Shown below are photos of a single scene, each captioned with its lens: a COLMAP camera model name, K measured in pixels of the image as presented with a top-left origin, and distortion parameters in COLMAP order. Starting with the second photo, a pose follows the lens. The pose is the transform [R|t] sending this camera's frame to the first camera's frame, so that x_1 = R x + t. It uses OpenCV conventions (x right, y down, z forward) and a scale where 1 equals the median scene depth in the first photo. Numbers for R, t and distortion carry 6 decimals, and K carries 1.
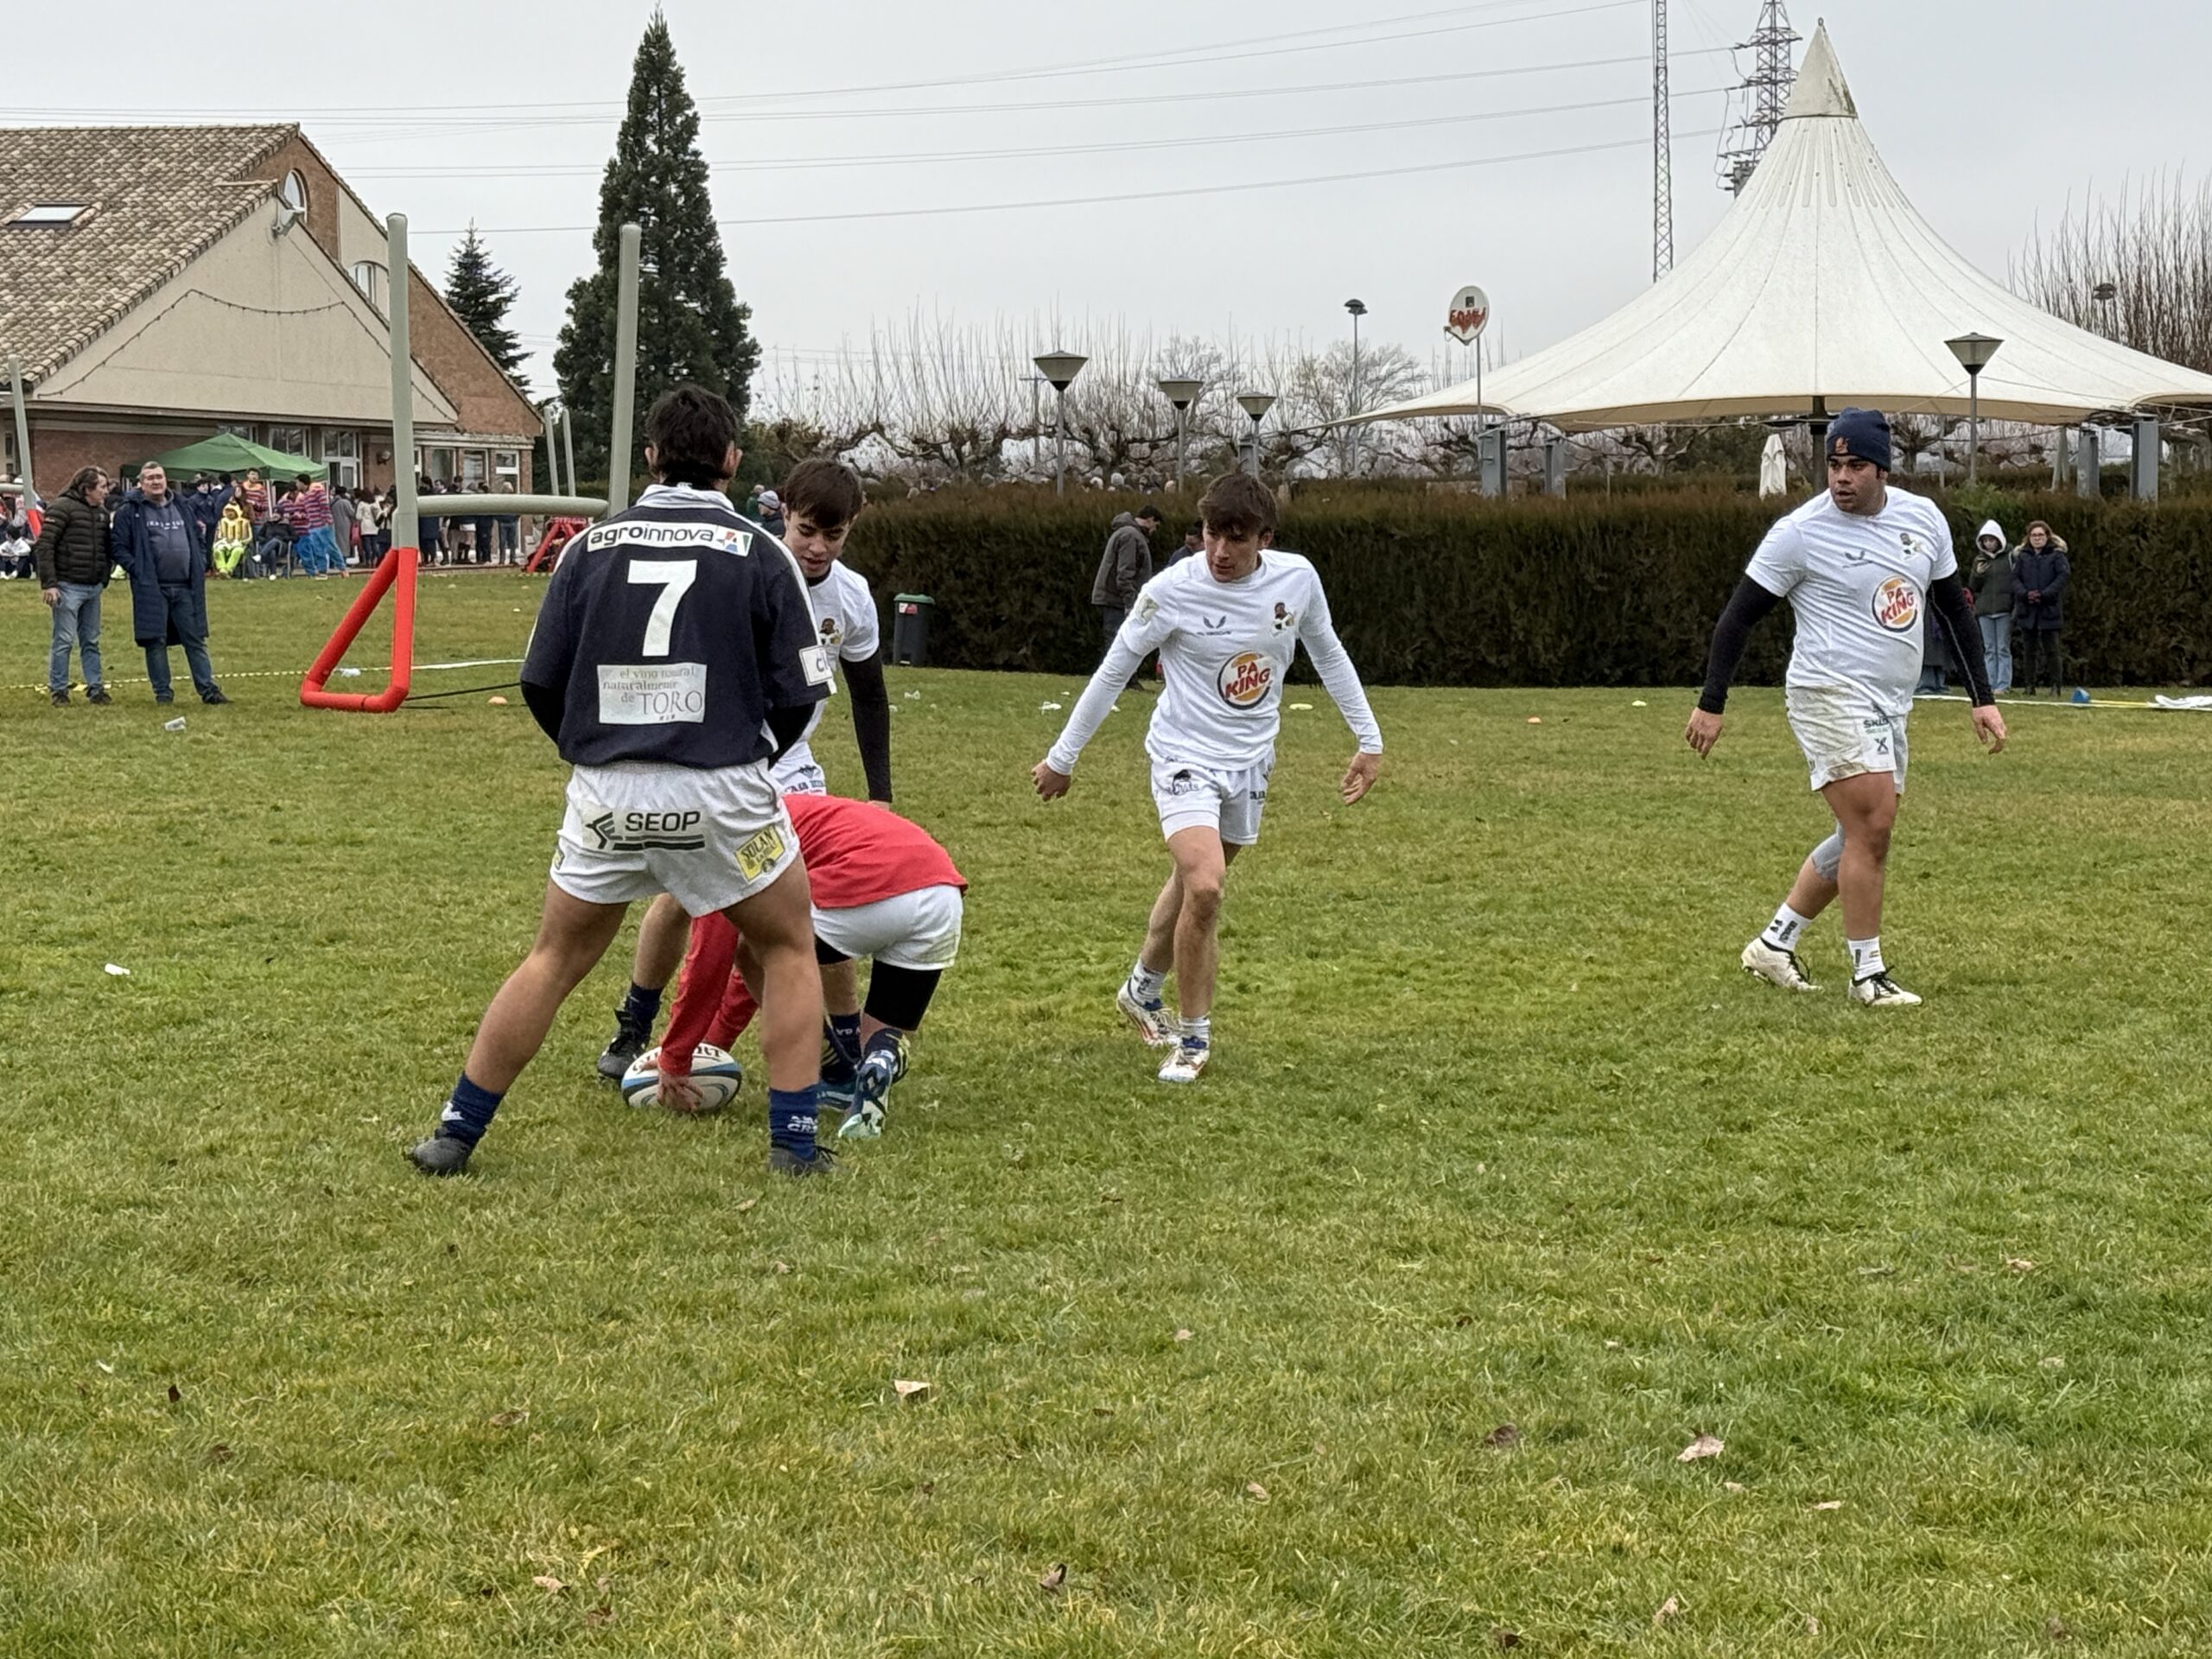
lens RADIAL K [[4866.8, 0, 1106.0], [0, 4866.8, 829.5], [0, 0, 1]] dist [0.511358, -3.485922]
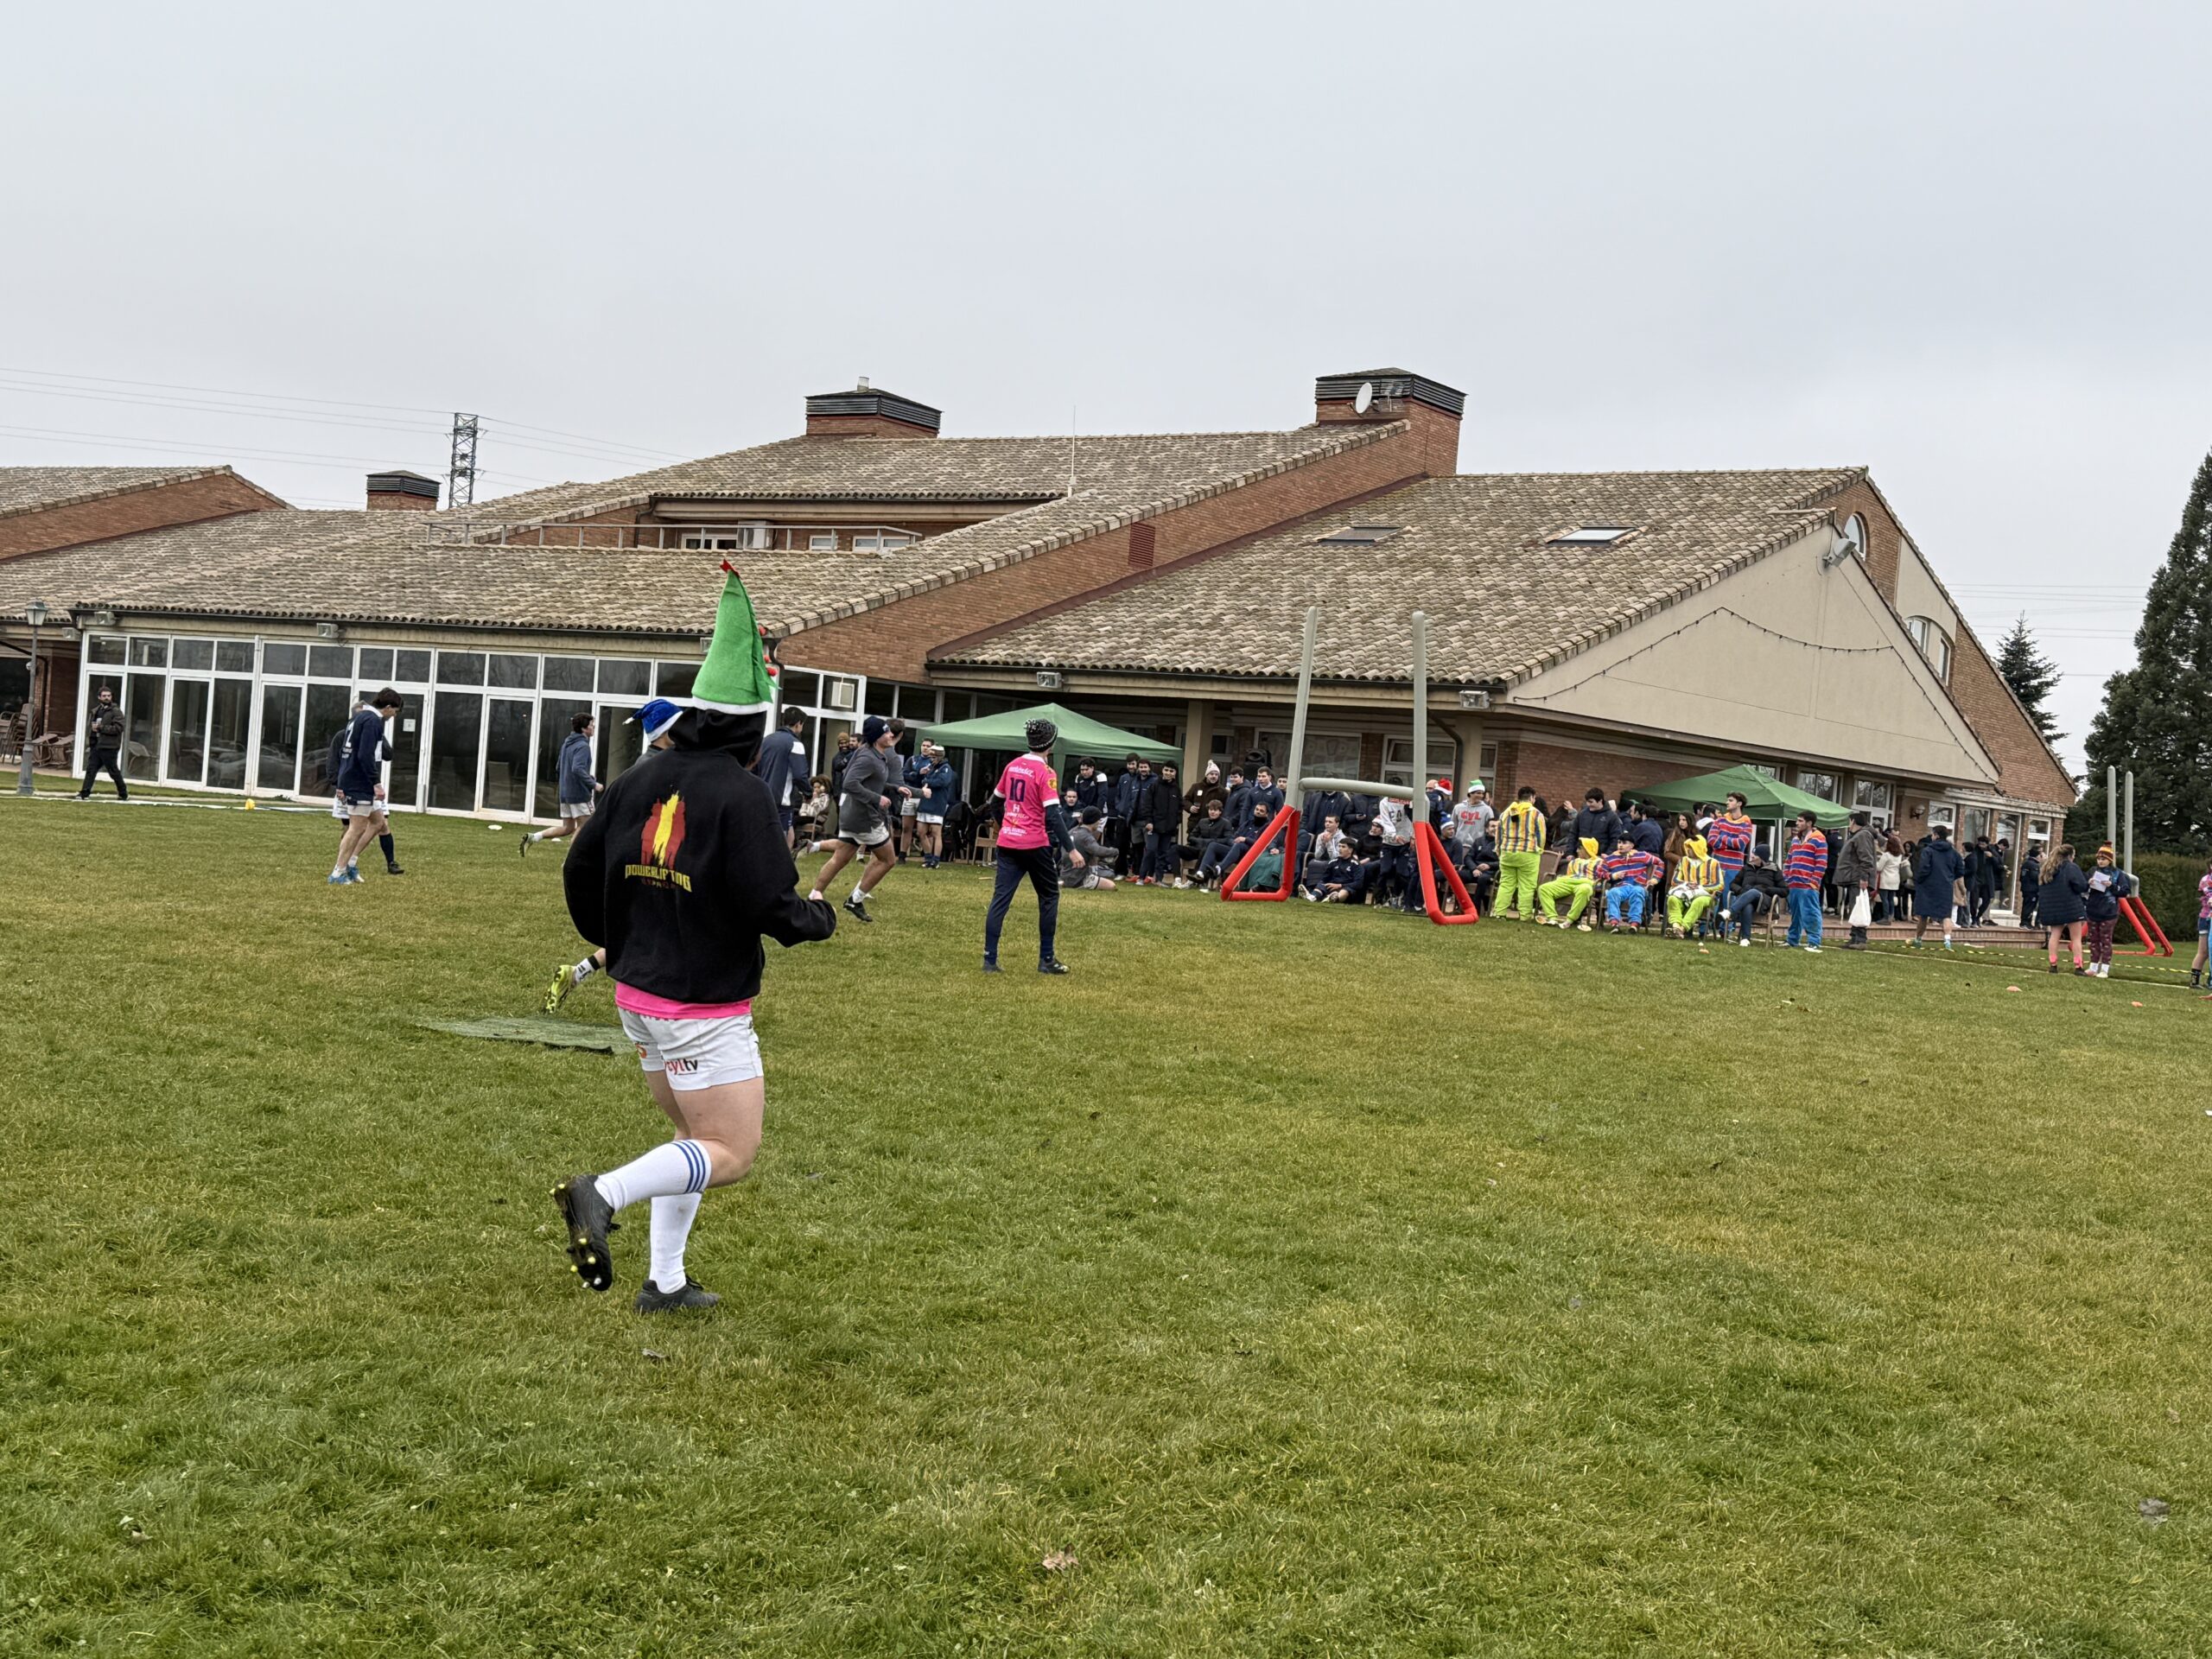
lens RADIAL K [[2750.9, 0, 1106.0], [0, 2750.9, 829.5], [0, 0, 1]] dist [0.211597, -0.554976]
pose [[0.906523, 0.086752, -0.413146, -0.062634], [-0.115977, 0.992180, -0.046139, -0.027295], [0.405912, 0.089741, 0.909495, 0.424700]]
